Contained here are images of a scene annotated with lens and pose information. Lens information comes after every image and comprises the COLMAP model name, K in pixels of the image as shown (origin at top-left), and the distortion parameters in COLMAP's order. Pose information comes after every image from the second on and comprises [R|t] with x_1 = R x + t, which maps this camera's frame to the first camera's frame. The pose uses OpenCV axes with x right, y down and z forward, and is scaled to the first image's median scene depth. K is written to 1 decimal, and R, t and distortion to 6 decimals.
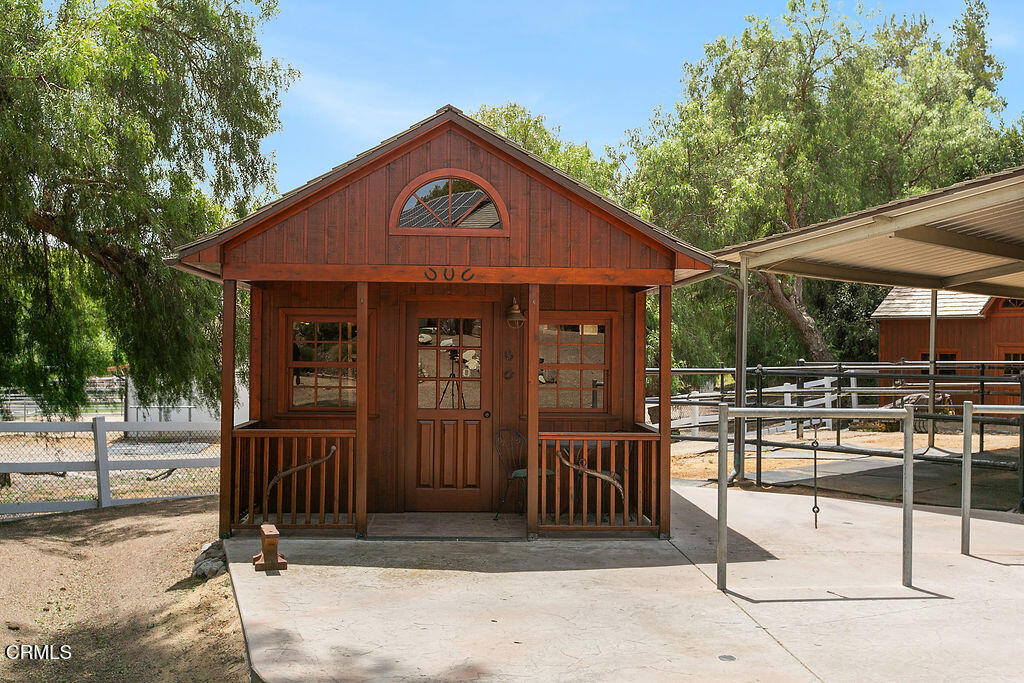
lens RADIAL K [[1013.6, 0, 512.0], [0, 1013.6, 341.5], [0, 0, 1]] dist [-0.045257, 0.011415]
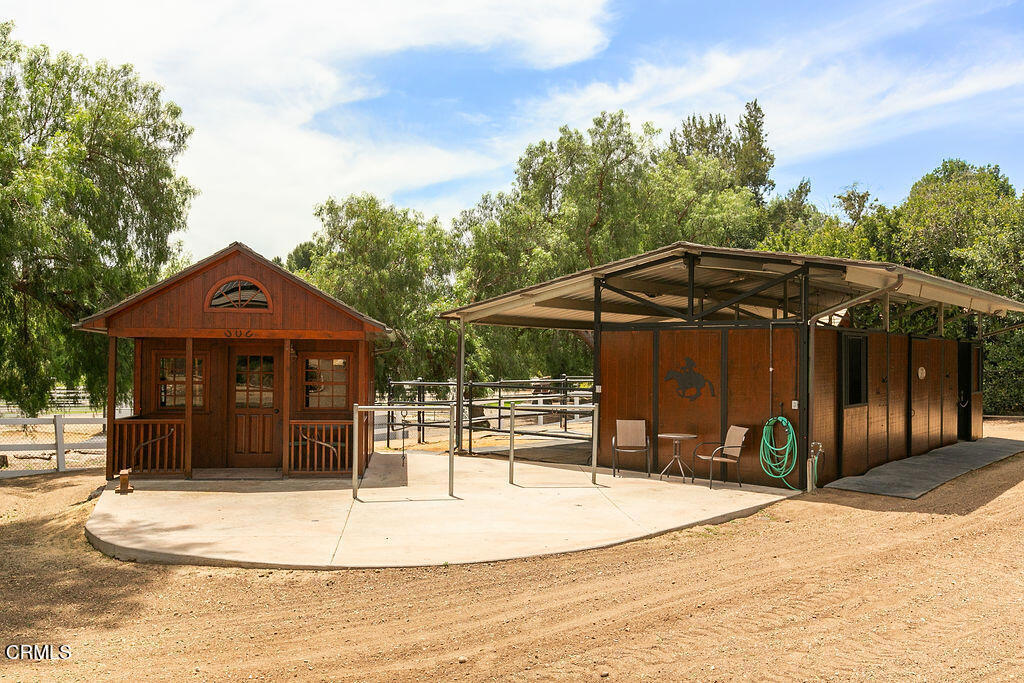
lens RADIAL K [[818.4, 0, 512.0], [0, 818.4, 341.5], [0, 0, 1]] dist [0.054391, -0.136268]
pose [[0.997428, 0.002503, 0.071628, 0.243422], [-0.001382, 0.999876, -0.015698, -0.022283], [-0.071658, 0.015559, 0.997308, -0.383245]]
